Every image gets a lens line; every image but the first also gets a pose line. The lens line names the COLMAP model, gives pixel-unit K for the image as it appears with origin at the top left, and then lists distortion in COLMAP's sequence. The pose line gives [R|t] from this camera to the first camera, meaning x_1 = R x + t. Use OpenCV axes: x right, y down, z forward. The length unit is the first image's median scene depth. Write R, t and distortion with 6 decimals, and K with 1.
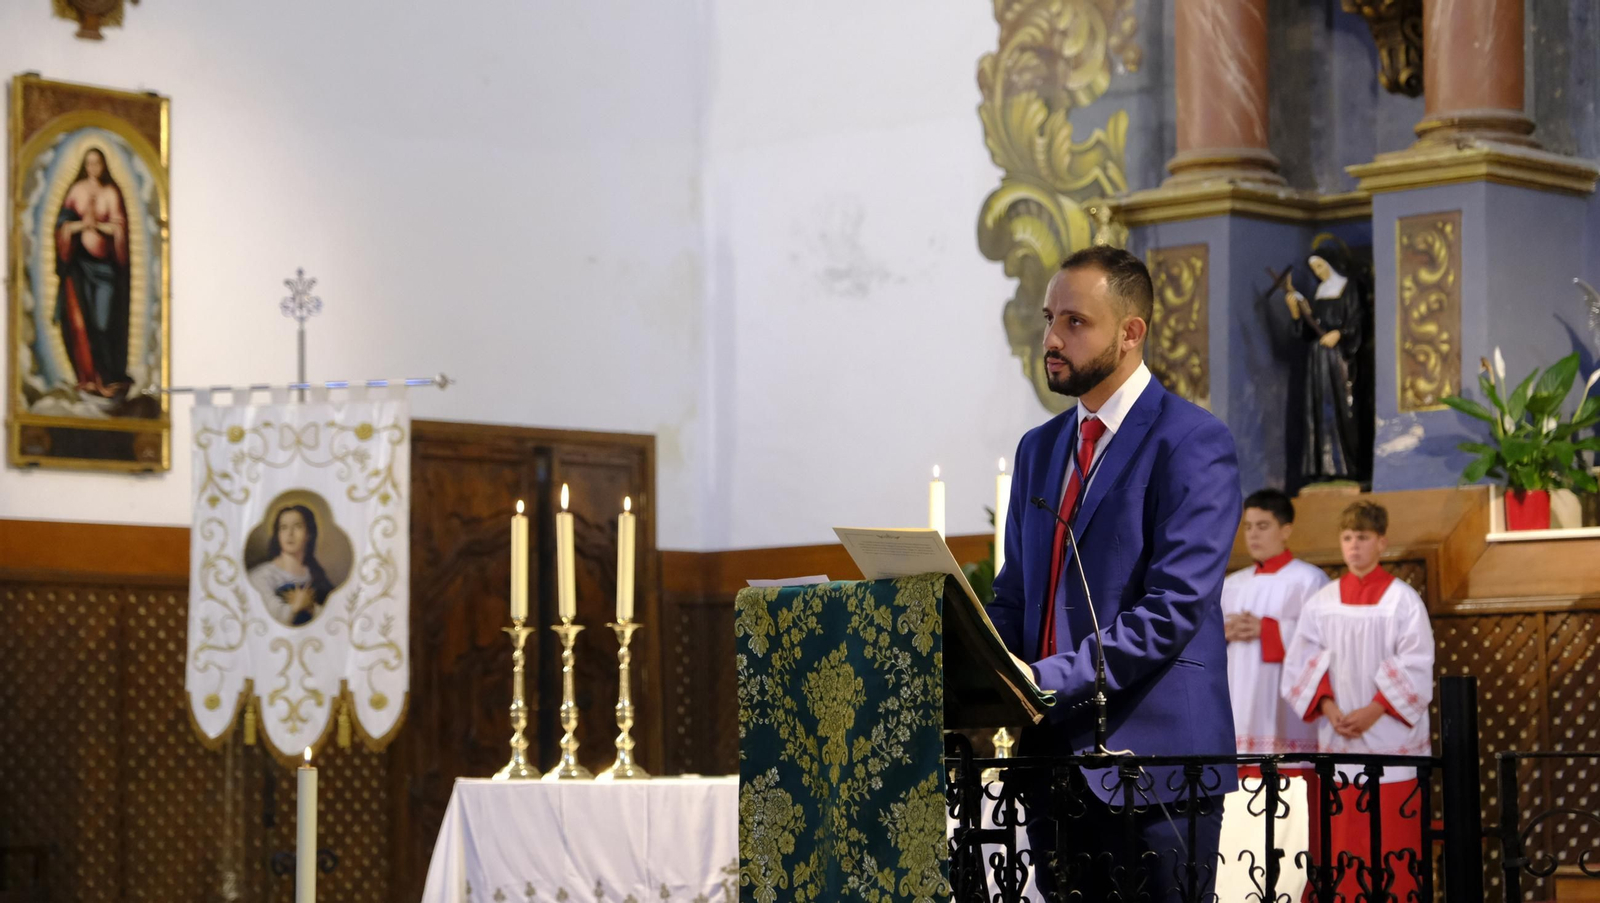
lens RADIAL K [[3781.5, 0, 843.4], [0, 3781.5, 481.1], [0, 0, 1]] dist [0.086104, 0.388736]
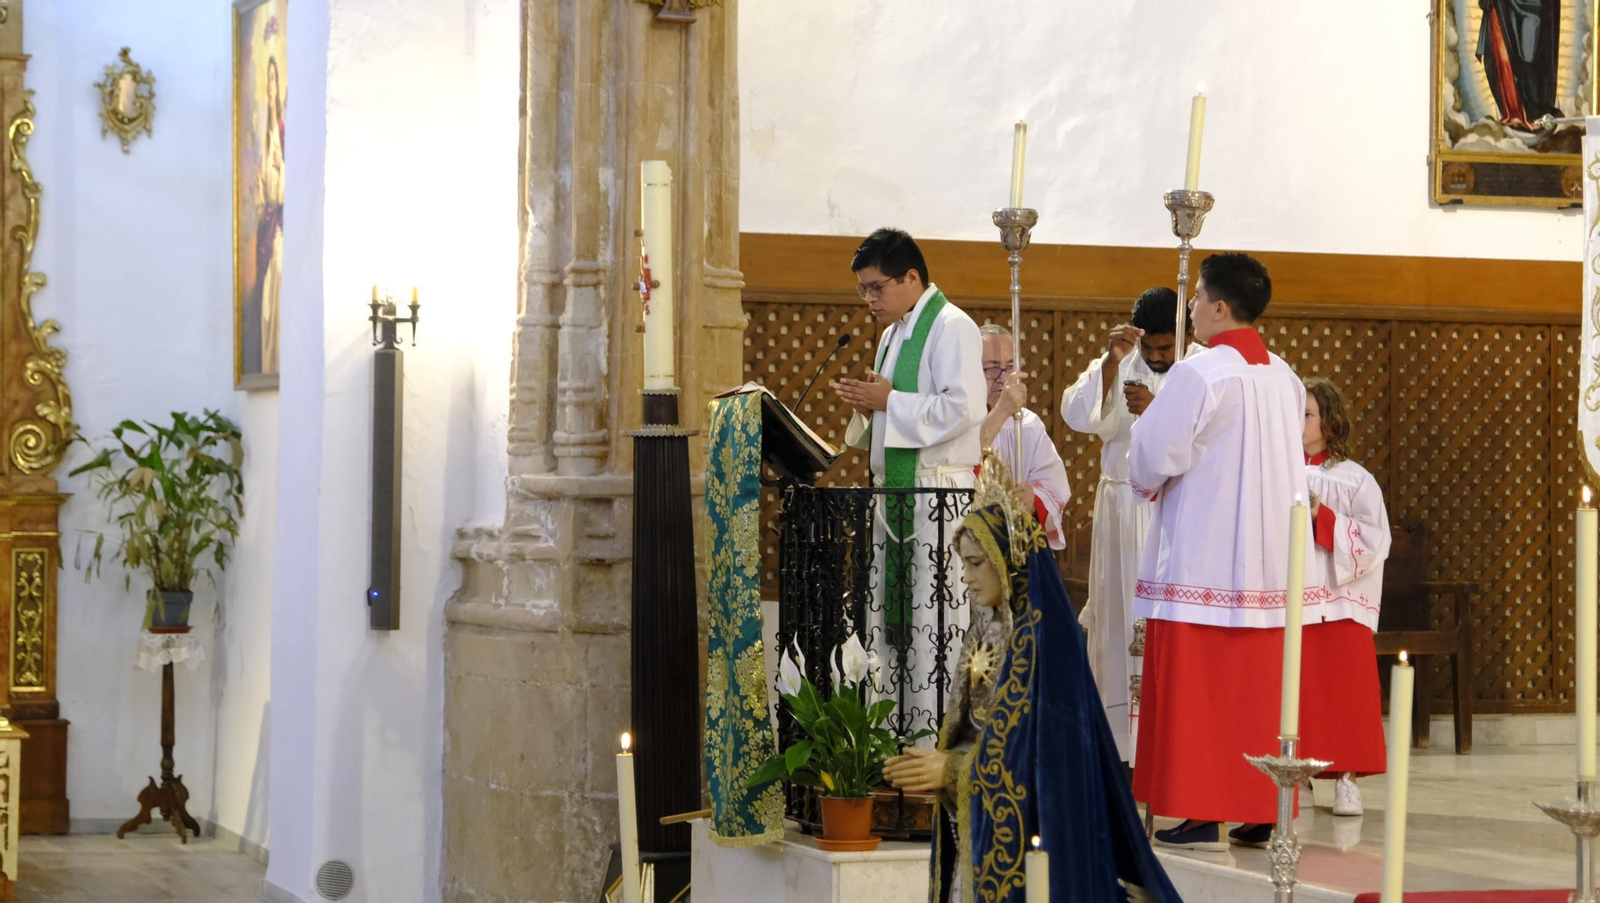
lens RADIAL K [[3775.1, 0, 828.1], [0, 3775.1, 463.1], [0, 0, 1]] dist [0.037792, 1.438512]
pose [[0.915067, 0.009962, -0.403180, 0.037636], [0.015198, 0.998133, 0.059155, 0.002810], [0.403016, -0.060259, 0.913207, 0.031034]]
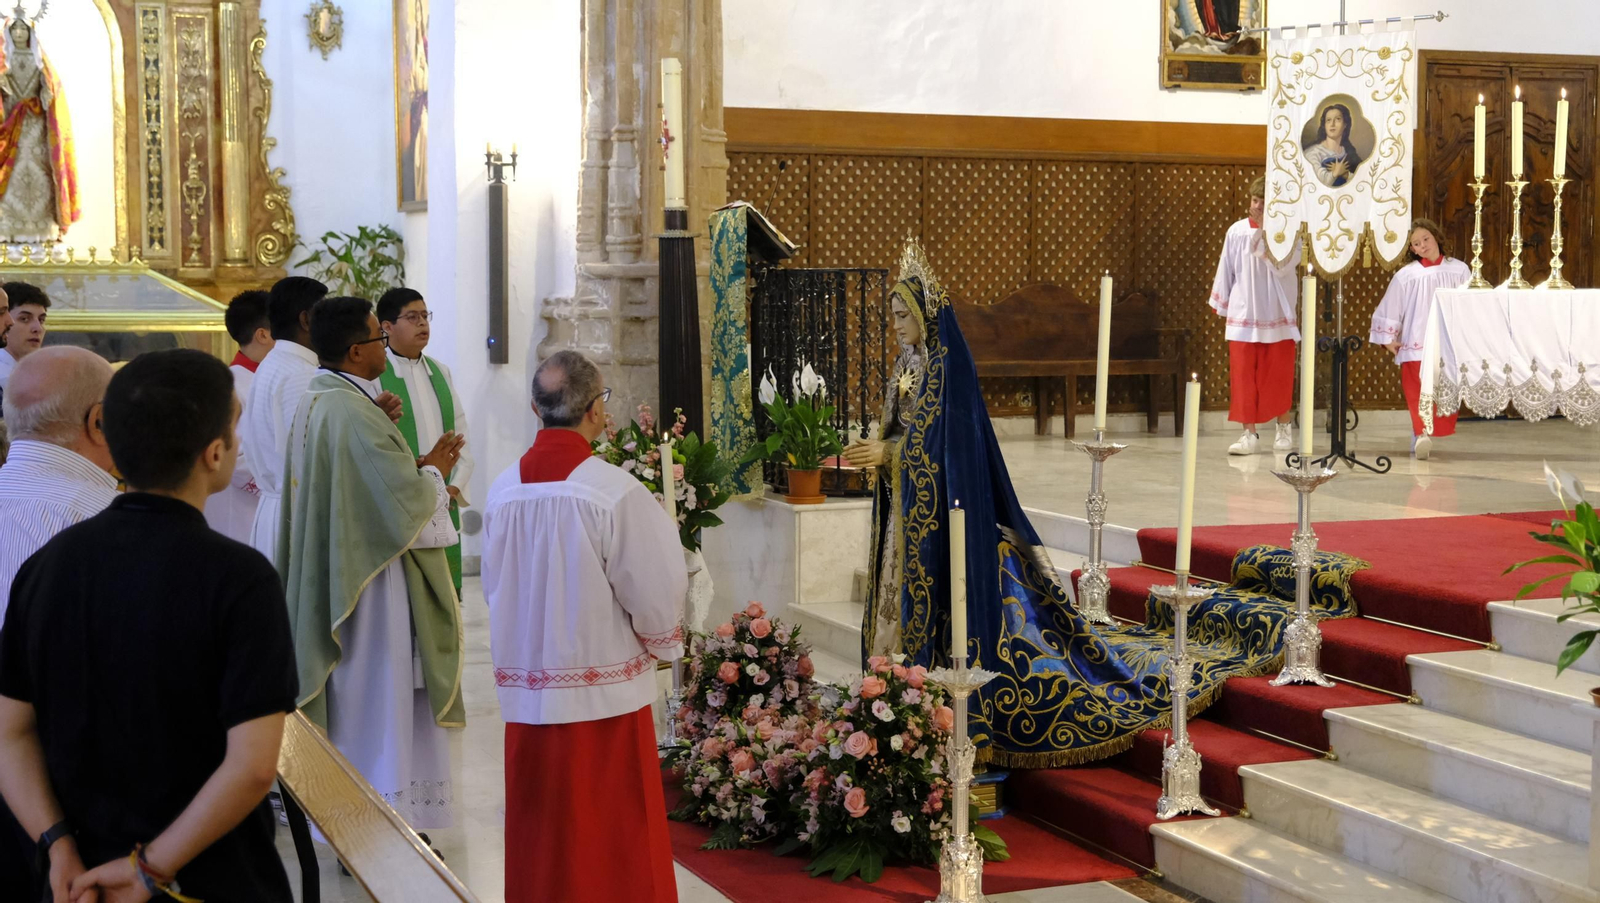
lens RADIAL K [[2277.5, 0, 814.3], [0, 2277.5, 451.4], [0, 0, 1]] dist [0.002660, 0.176287]
pose [[0.925603, 0.035370, -0.376839, 0.006949], [0.020174, 0.989599, 0.142433, 0.008107], [0.377957, -0.139439, 0.915262, 0.072916]]
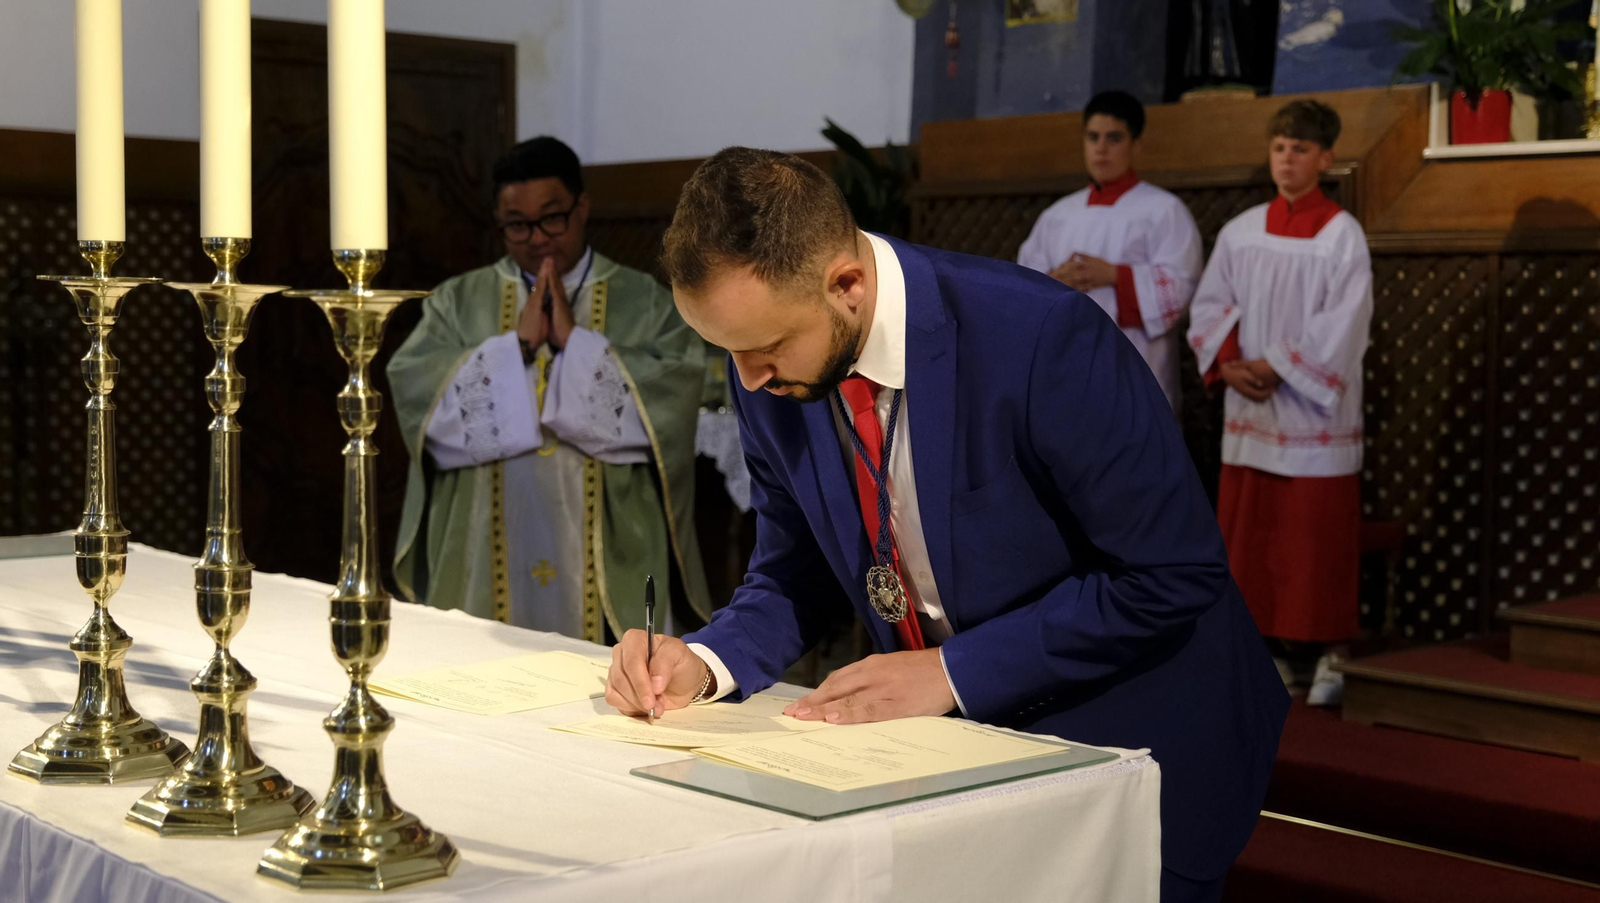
lens RADIAL K [[2222.3, 0, 810.6], [0, 2222.3, 453.1], [0, 0, 1]] dist [0.005248, 0.099479]
pose [[0.998888, 0.022008, -0.041706, 0.064422], [-0.016026, 0.990208, 0.138679, 0.014093], [0.044349, -0.137857, 0.989459, 0.527240]]
